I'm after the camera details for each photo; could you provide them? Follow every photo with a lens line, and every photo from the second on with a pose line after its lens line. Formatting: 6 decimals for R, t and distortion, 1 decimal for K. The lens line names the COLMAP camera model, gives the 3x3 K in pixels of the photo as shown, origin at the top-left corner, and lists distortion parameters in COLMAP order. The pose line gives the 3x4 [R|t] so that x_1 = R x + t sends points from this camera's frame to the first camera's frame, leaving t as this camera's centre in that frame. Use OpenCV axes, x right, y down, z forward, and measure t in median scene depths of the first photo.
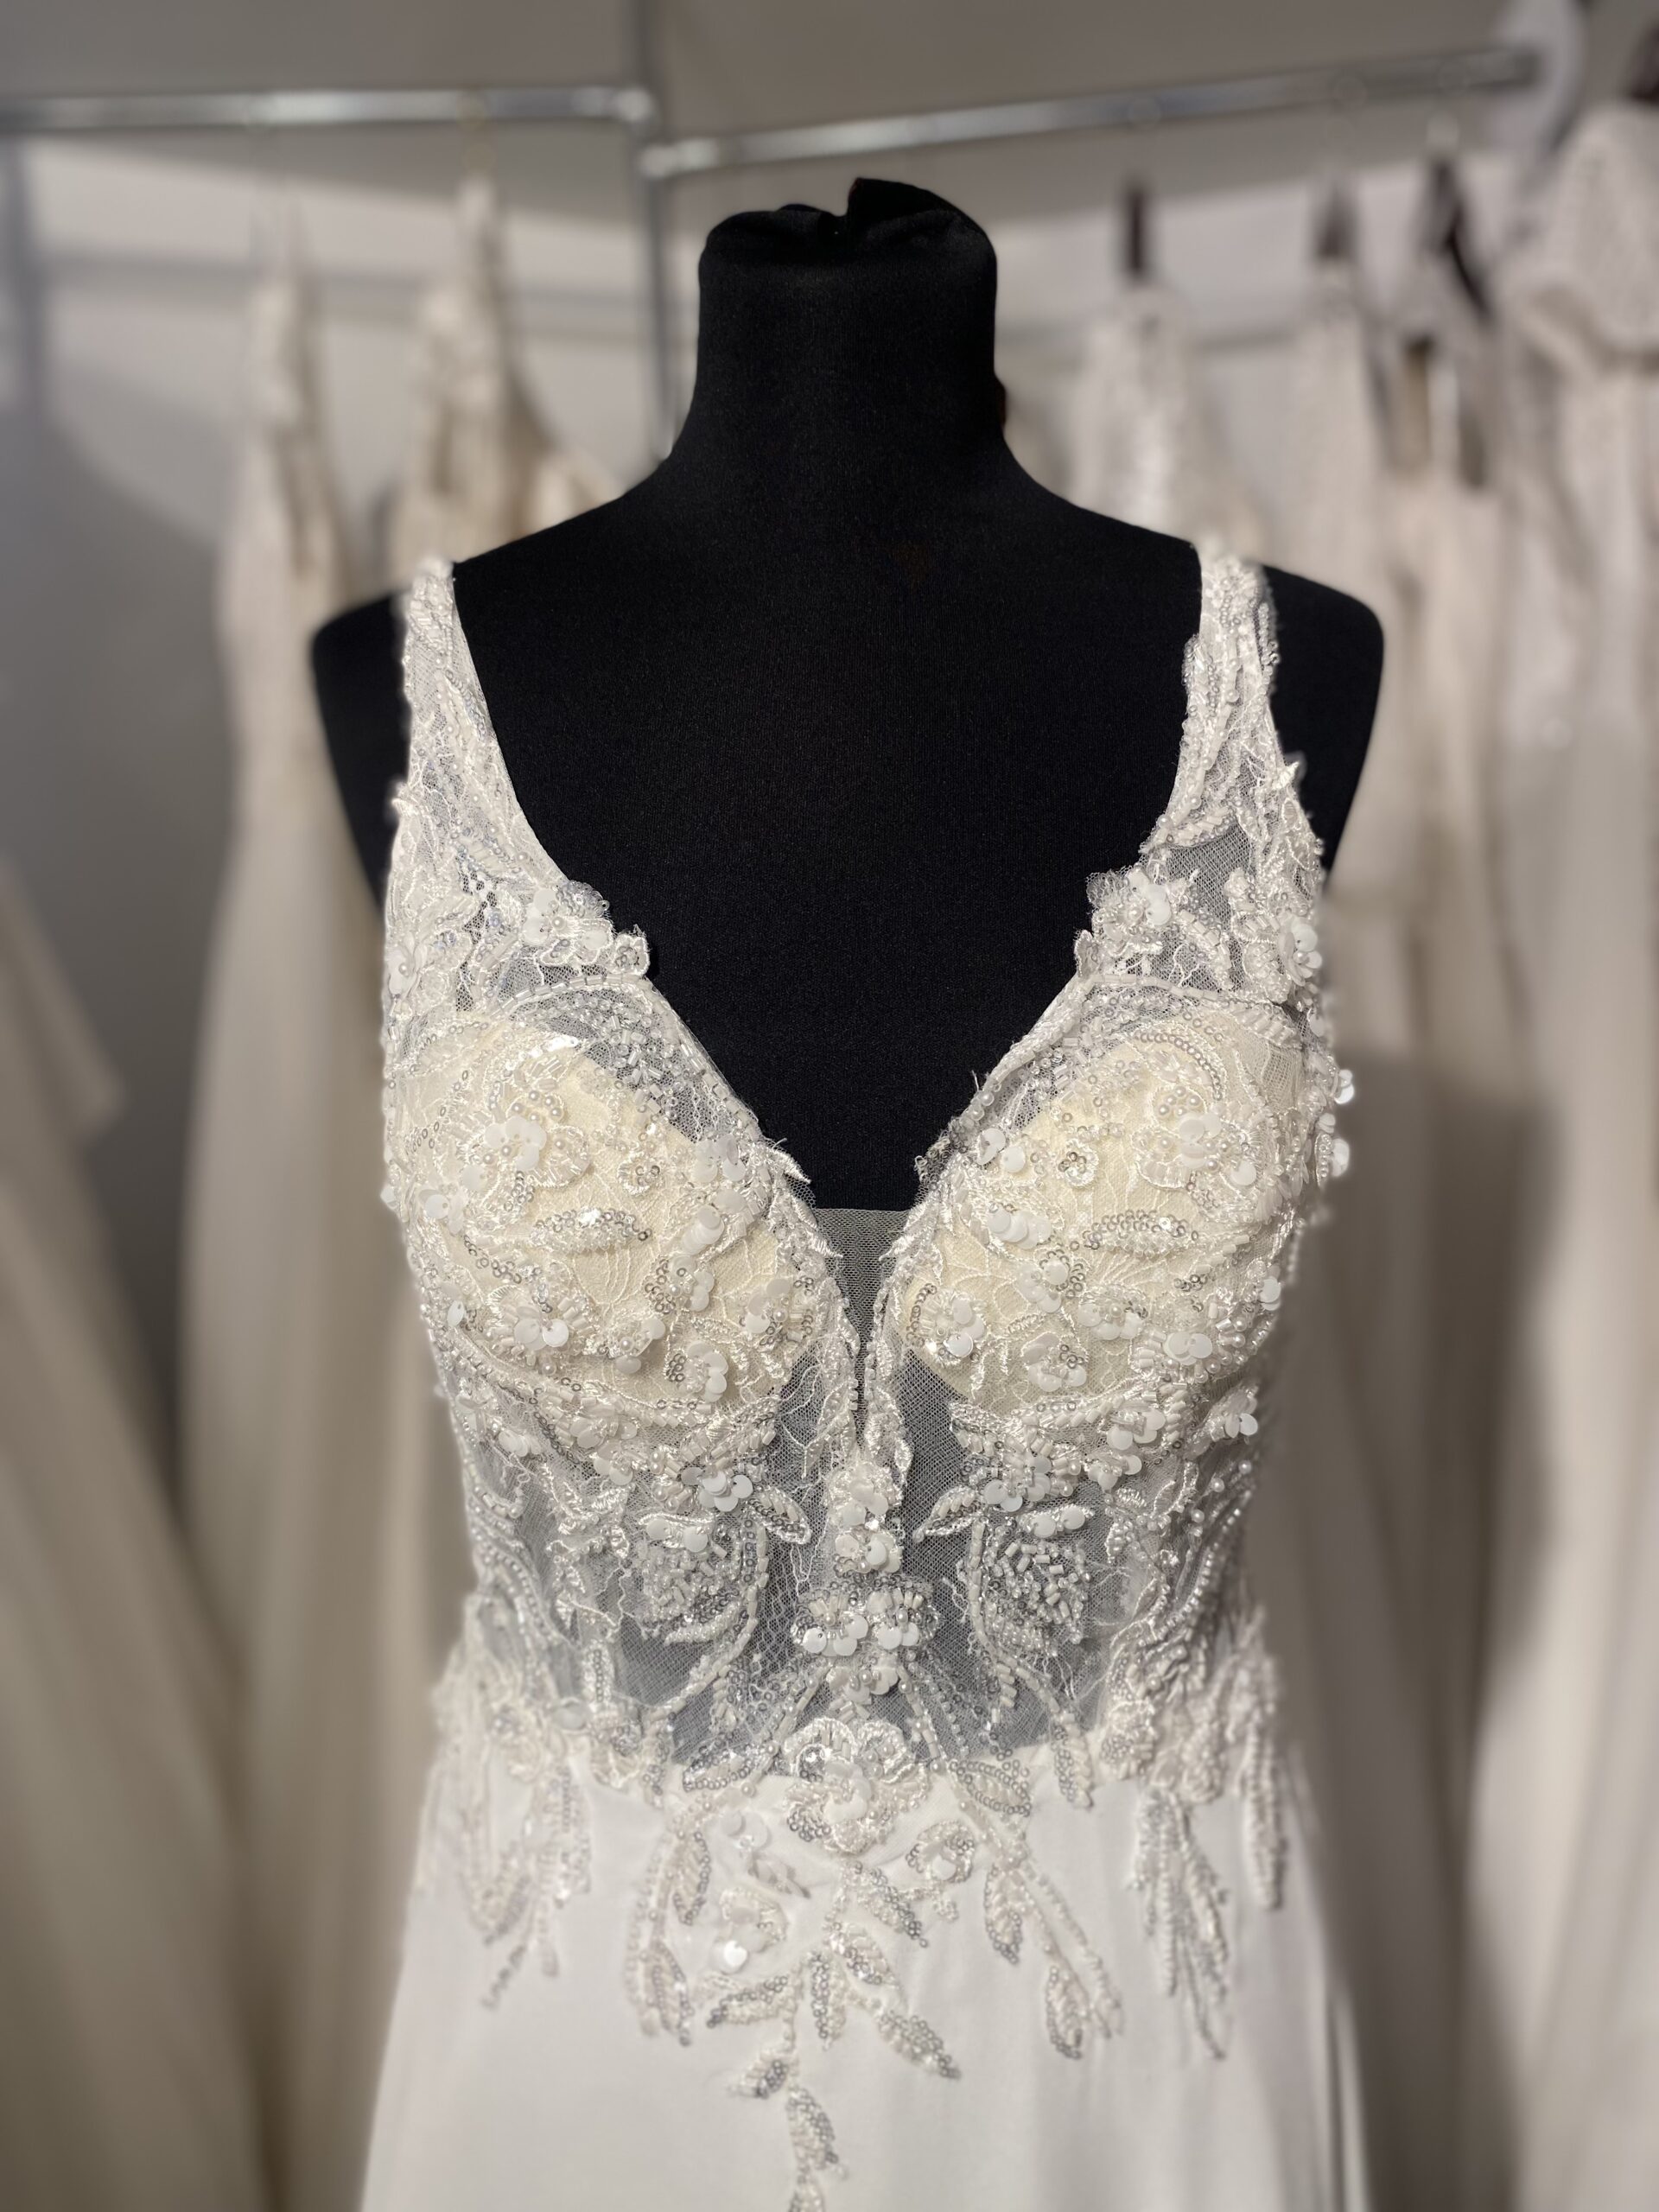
lens RADIAL K [[1707.7, 0, 842.9], [0, 1707.7, 1098.4], [0, 0, 1]] dist [0.046836, -0.093713]
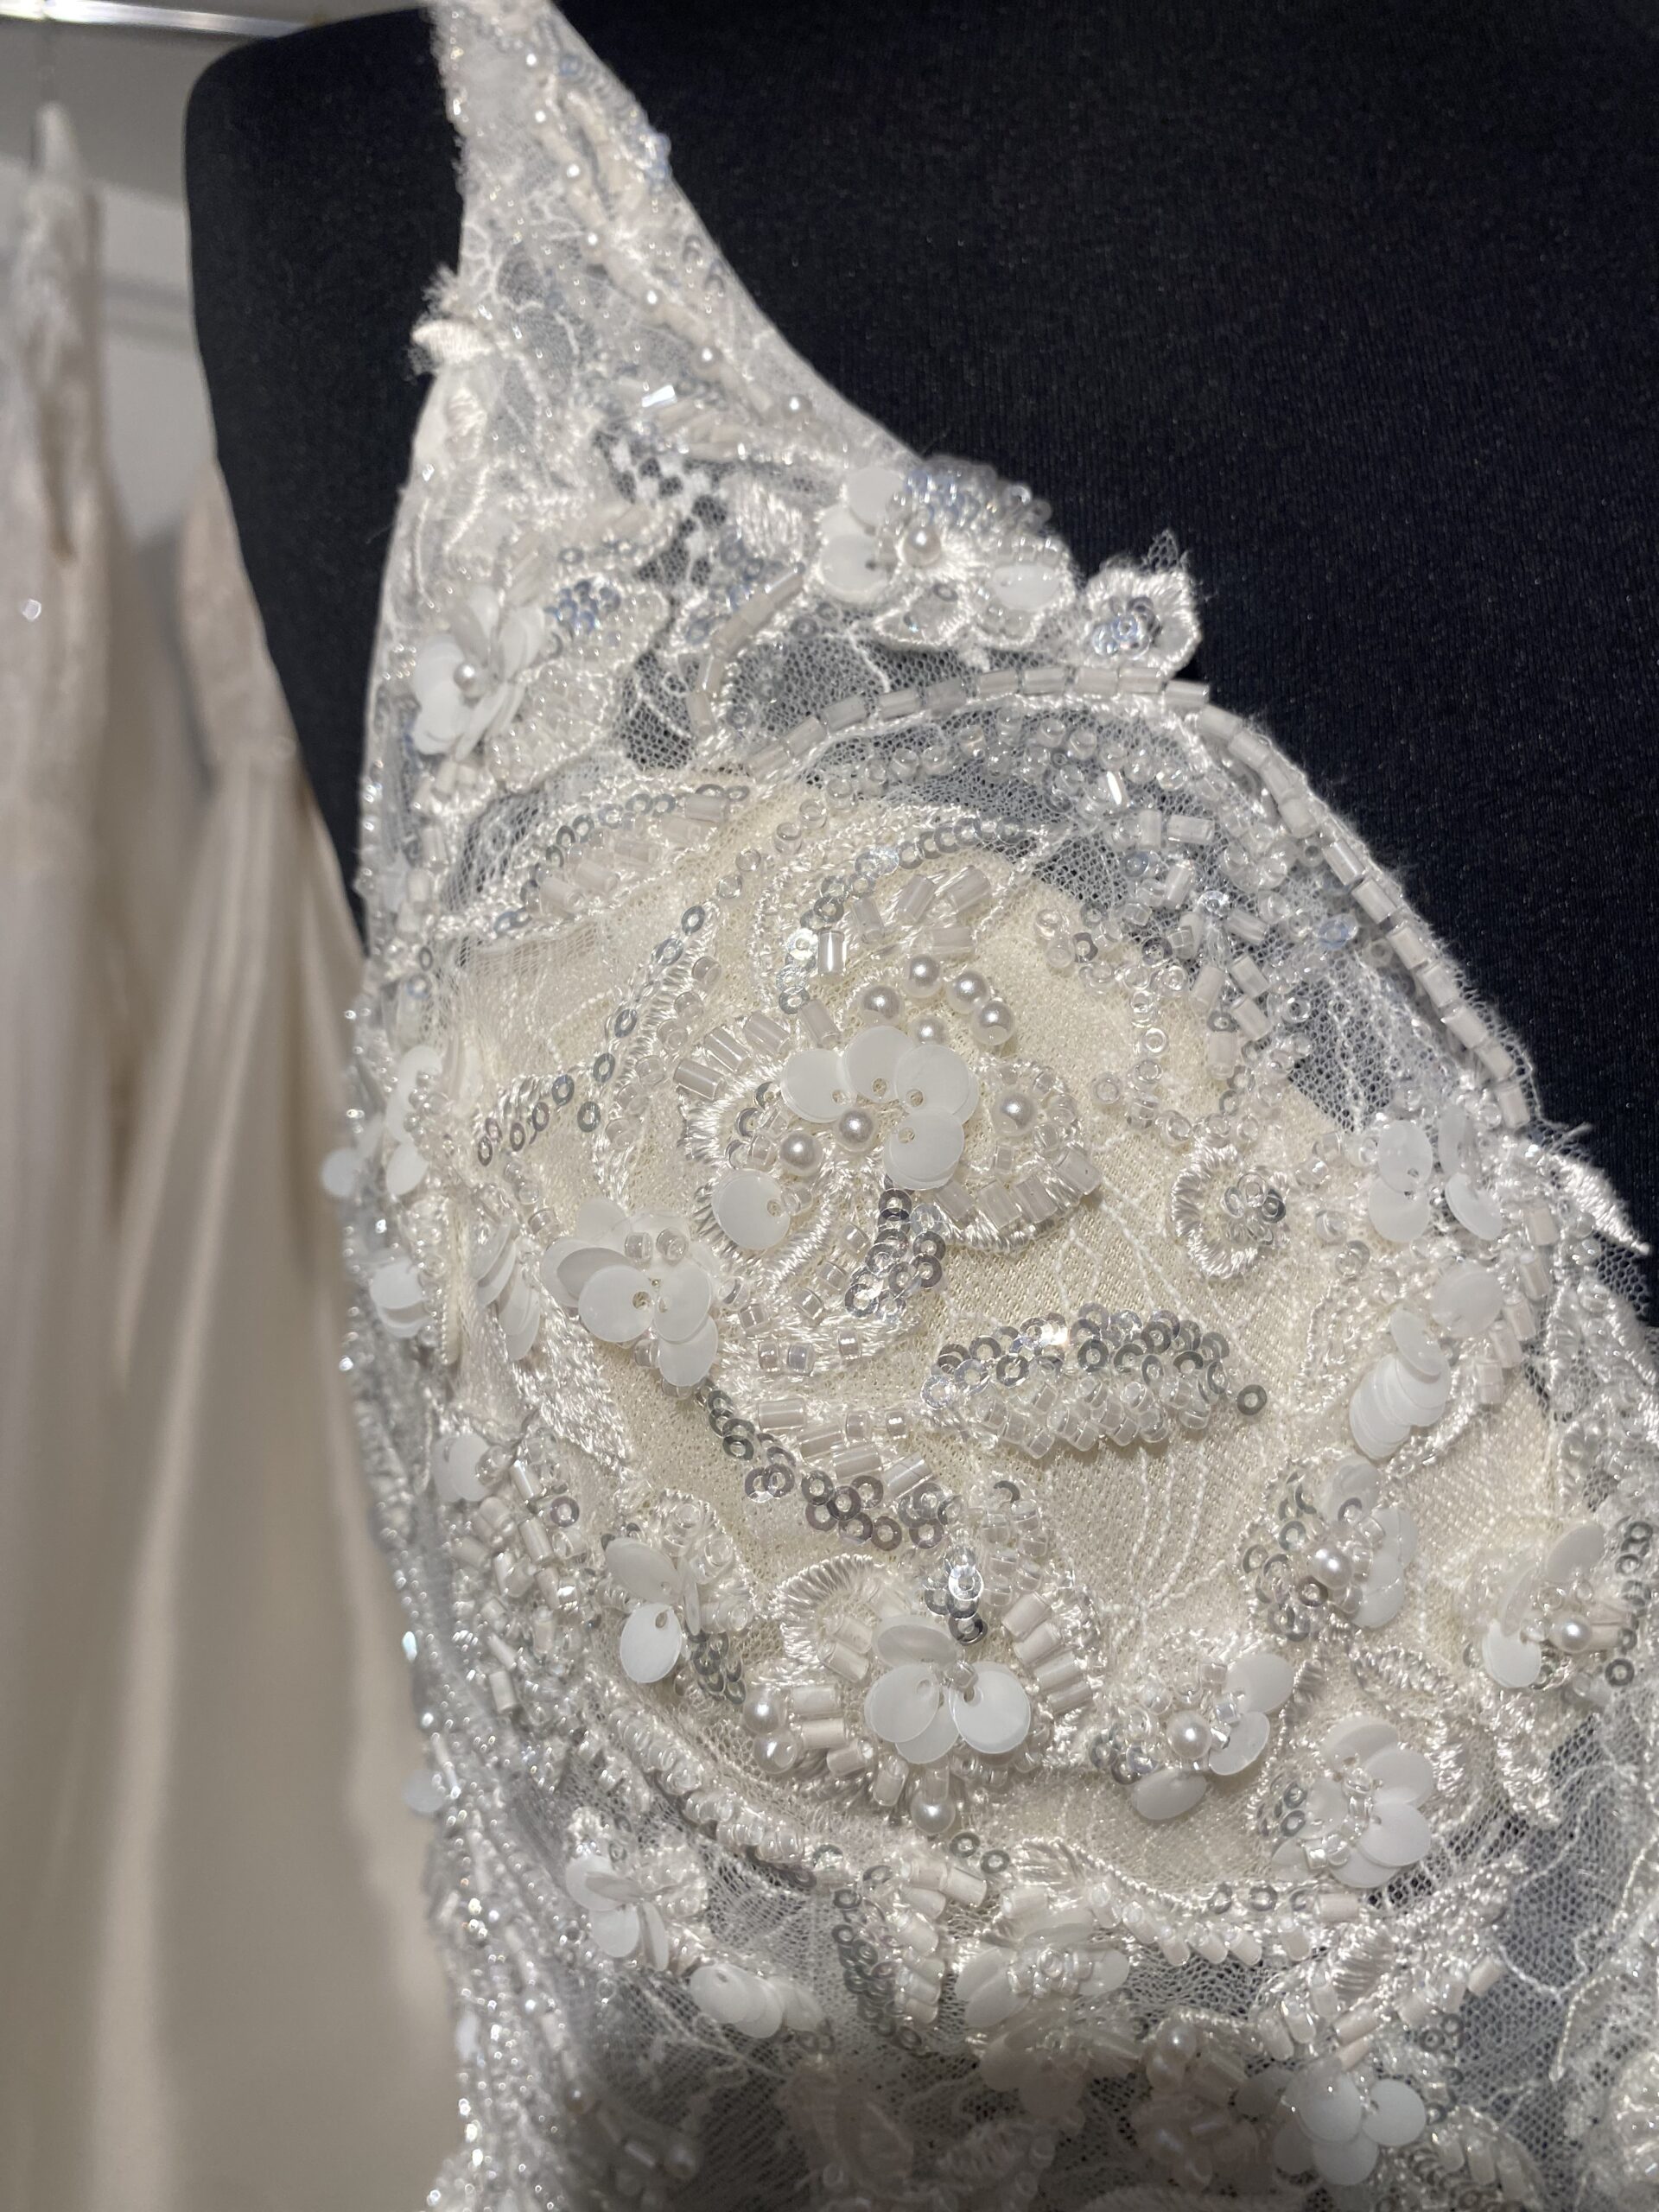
lens RADIAL K [[1707.7, 0, 842.9], [0, 1707.7, 1098.4], [0, 0, 1]] dist [0.046836, -0.093713]
pose [[0.990389, 0.025532, 0.135936, -0.224376], [-0.010134, 0.993568, -0.112784, 0.056887], [-0.137941, 0.110322, 0.984277, 0.633520]]
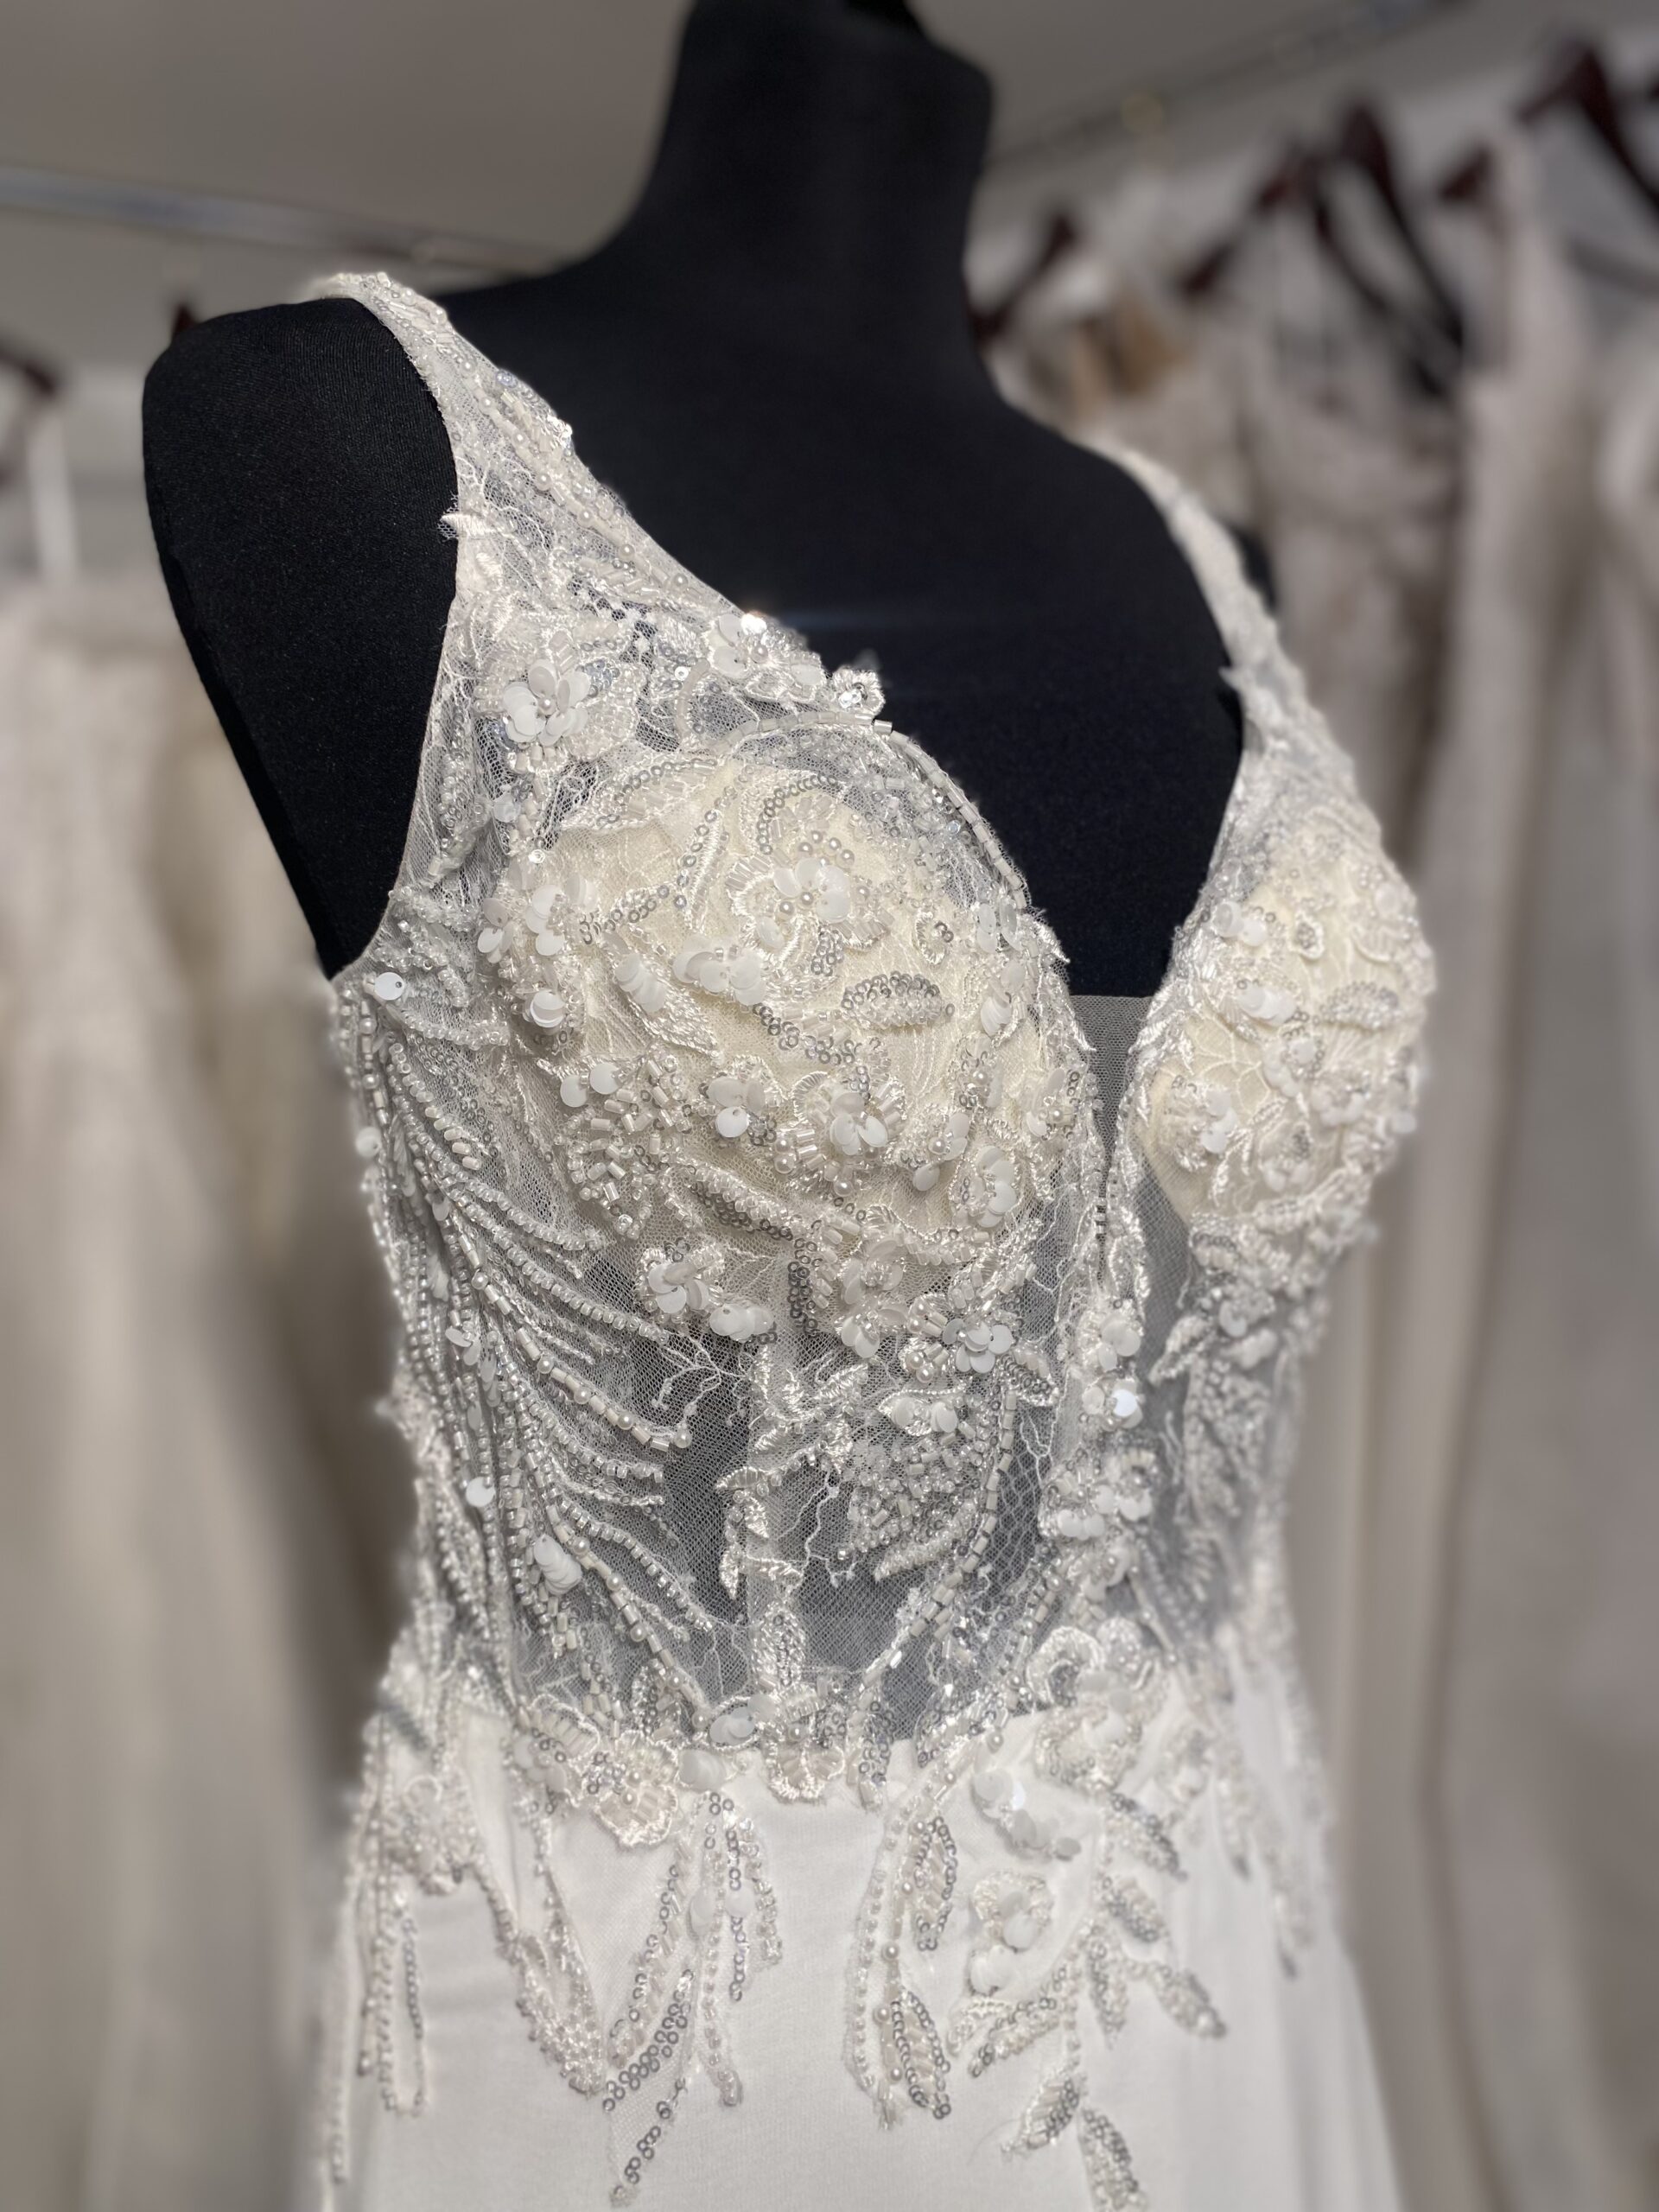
lens RADIAL K [[1707.7, 0, 842.9], [0, 1707.7, 1098.4], [0, 0, 1]] dist [0.046836, -0.093713]
pose [[0.834284, -0.025598, 0.550740, -0.567472], [0.107180, 0.987395, -0.116467, 0.197133], [-0.540817, 0.156194, 0.826511, 0.336168]]
